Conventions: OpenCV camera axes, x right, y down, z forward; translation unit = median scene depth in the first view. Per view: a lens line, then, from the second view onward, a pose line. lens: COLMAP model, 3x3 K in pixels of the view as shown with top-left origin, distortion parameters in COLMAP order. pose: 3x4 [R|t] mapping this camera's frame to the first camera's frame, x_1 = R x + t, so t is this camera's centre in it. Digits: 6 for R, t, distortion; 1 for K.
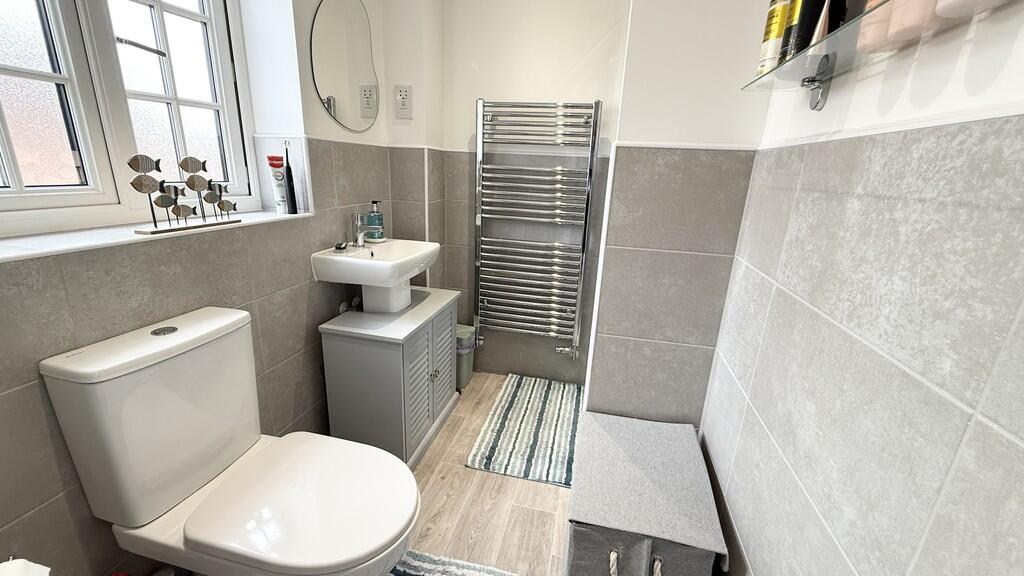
lens RADIAL K [[410.5, 0, 512.0], [0, 410.5, 288.0], [0, 0, 1]] dist [0.002647, 0.000157]
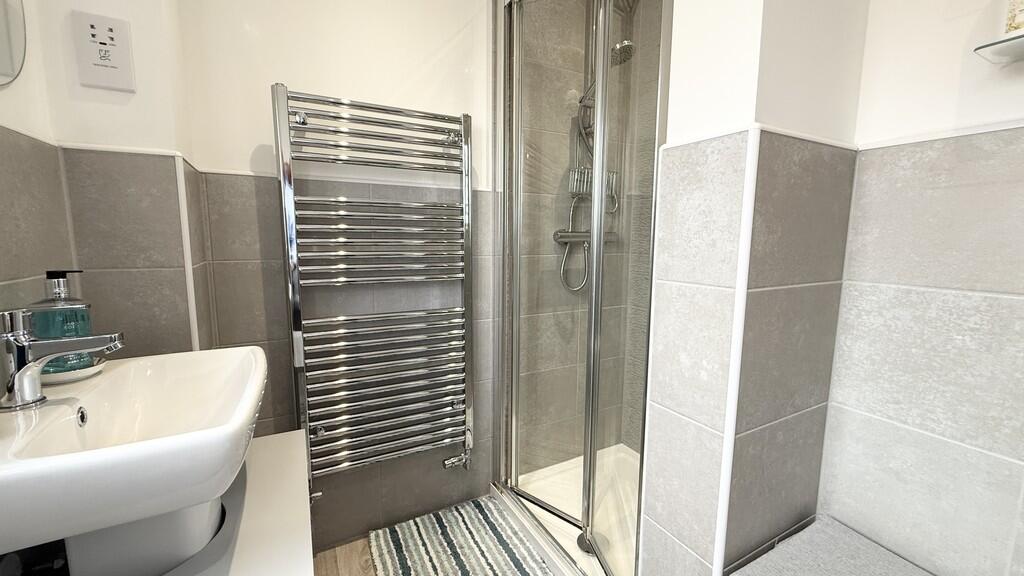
lens RADIAL K [[410.5, 0, 512.0], [0, 410.5, 288.0], [0, 0, 1]] dist [0.002647, 0.000157]
pose [[0.757730, -0.121868, 0.641088, -0.229510], [0.209373, 0.975871, -0.061958, -0.075745], [-0.618069, 0.181174, 0.764962, 0.400149]]
